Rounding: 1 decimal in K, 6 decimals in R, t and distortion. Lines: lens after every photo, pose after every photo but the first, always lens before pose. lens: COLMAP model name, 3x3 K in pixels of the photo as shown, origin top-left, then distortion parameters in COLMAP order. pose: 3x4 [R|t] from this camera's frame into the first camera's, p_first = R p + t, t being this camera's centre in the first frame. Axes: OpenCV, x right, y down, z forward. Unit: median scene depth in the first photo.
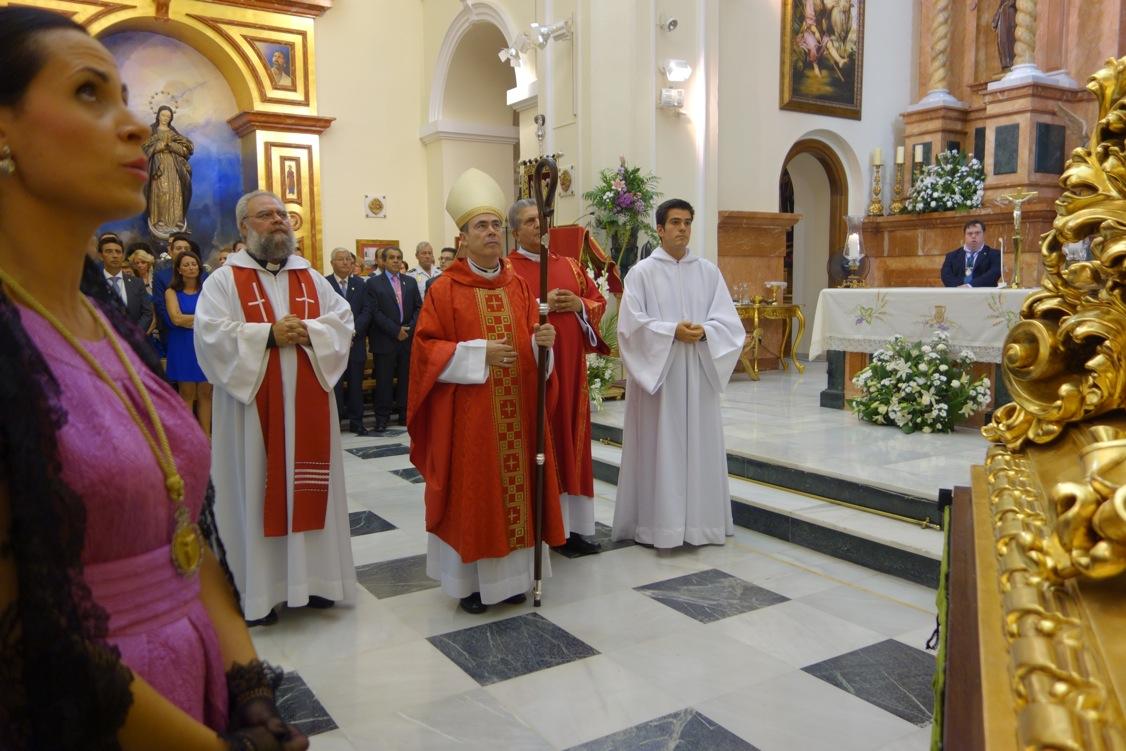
lens RADIAL K [[894.0, 0, 566.0], [0, 894.0, 371.5], [0, 0, 1]] dist [0.014867, -0.001293]
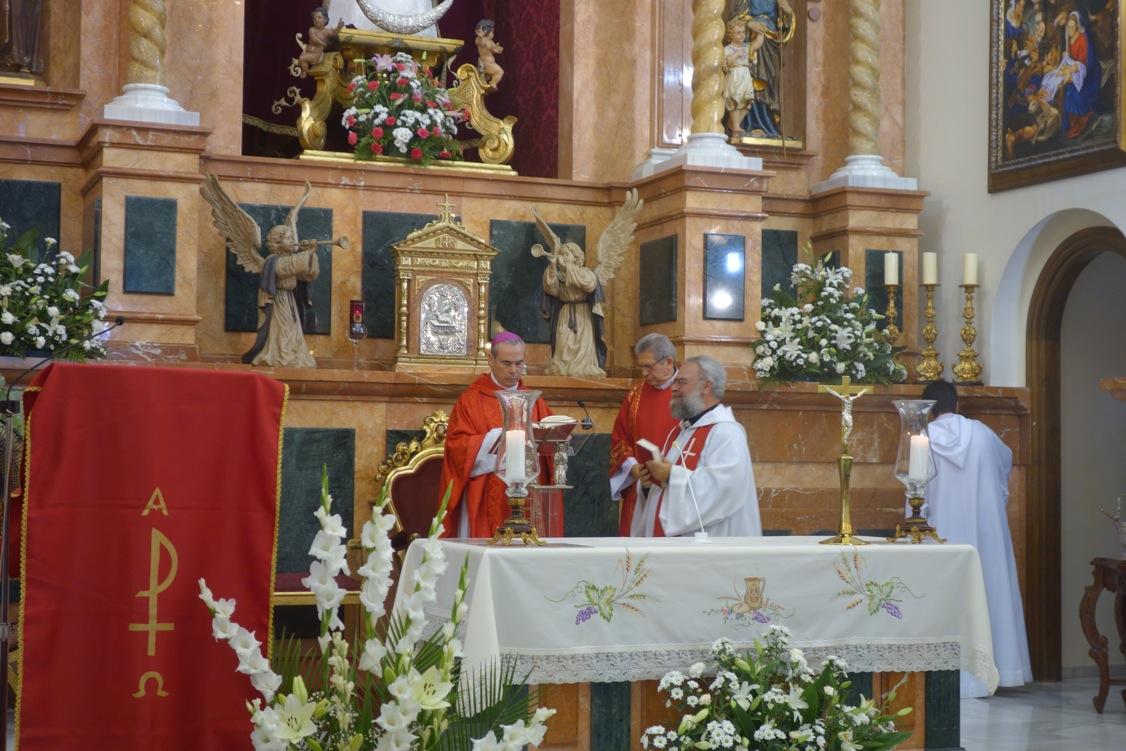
lens RADIAL K [[1846.3, 0, 569.4], [0, 1846.3, 374.9], [0, 0, 1]] dist [0.028216, -0.020722]
pose [[0.168949, 0.058982, 0.983858, -0.449939], [0.086647, 0.993454, -0.074437, -0.078121], [-0.981809, 0.097825, 0.162732, 0.592370]]
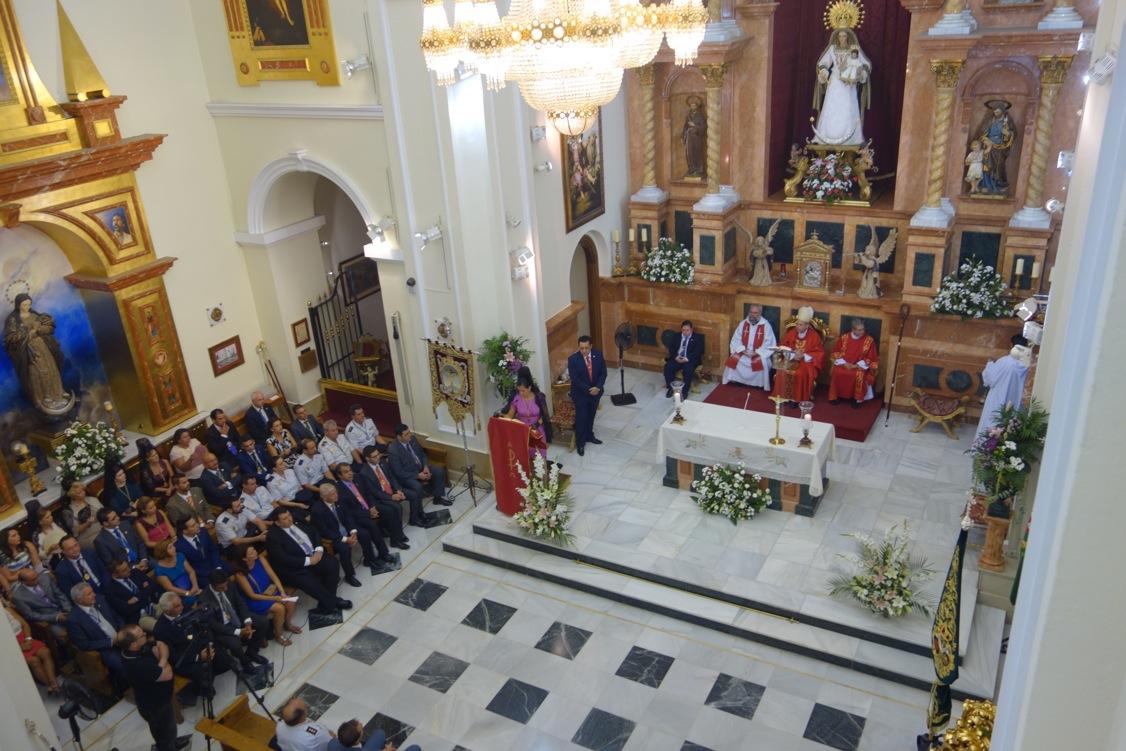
lens RADIAL K [[894.0, 0, 561.0], [0, 894.0, 376.2], [0, 0, 1]] dist [0.016231, -0.002612]
pose [[0.874300, -0.243394, 0.419950, -0.414393], [0.106519, 0.940310, 0.323220, -0.546897], [-0.473553, -0.237859, 0.848039, -0.230499]]
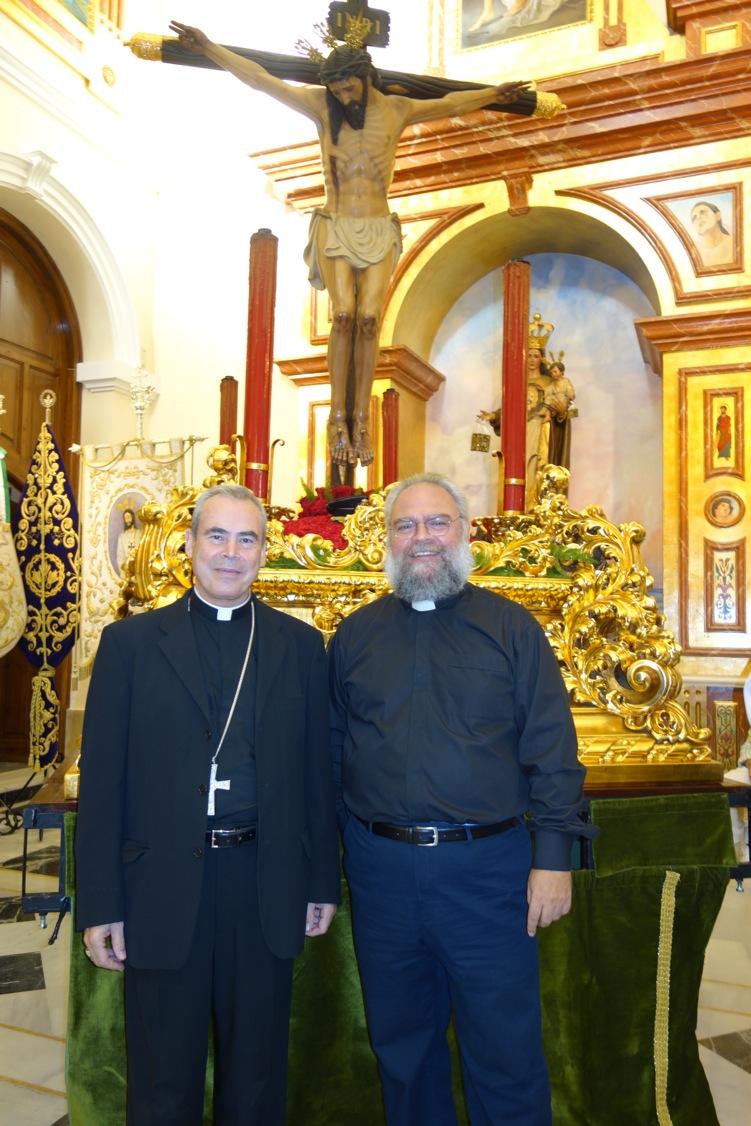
lens RADIAL K [[894.0, 0, 375.4], [0, 894.0, 565.8], [0, 0, 1]] dist [0.014867, -0.001293]
pose [[0.579509, -0.029375, -0.814436, 0.003249], [-0.099579, 0.989310, -0.106538, -0.071330], [0.808859, 0.142841, 0.570389, 0.650322]]
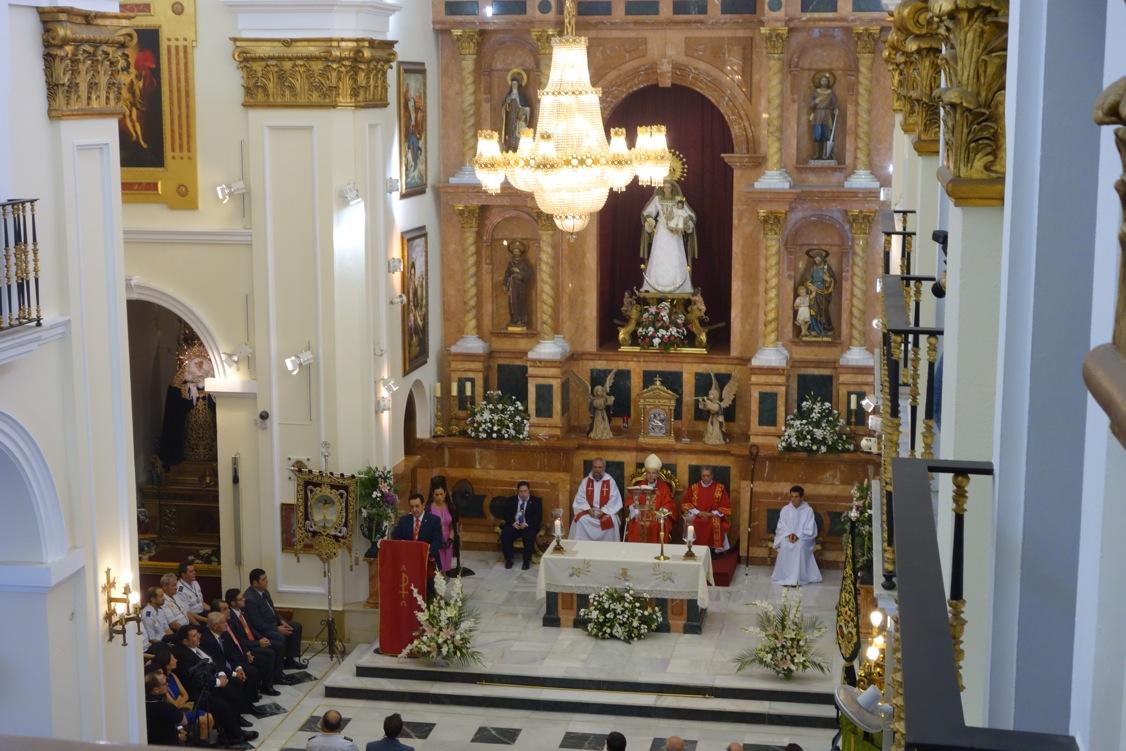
lens RADIAL K [[1775.2, 0, 563.0], [0, 1775.2, 375.5], [0, 0, 1]] dist [0.043052, -0.005821]
pose [[0.674288, -0.114423, 0.729550, -1.467308], [0.069409, 0.993369, 0.091649, -0.520764], [-0.735199, -0.011161, 0.677759, -0.881188]]
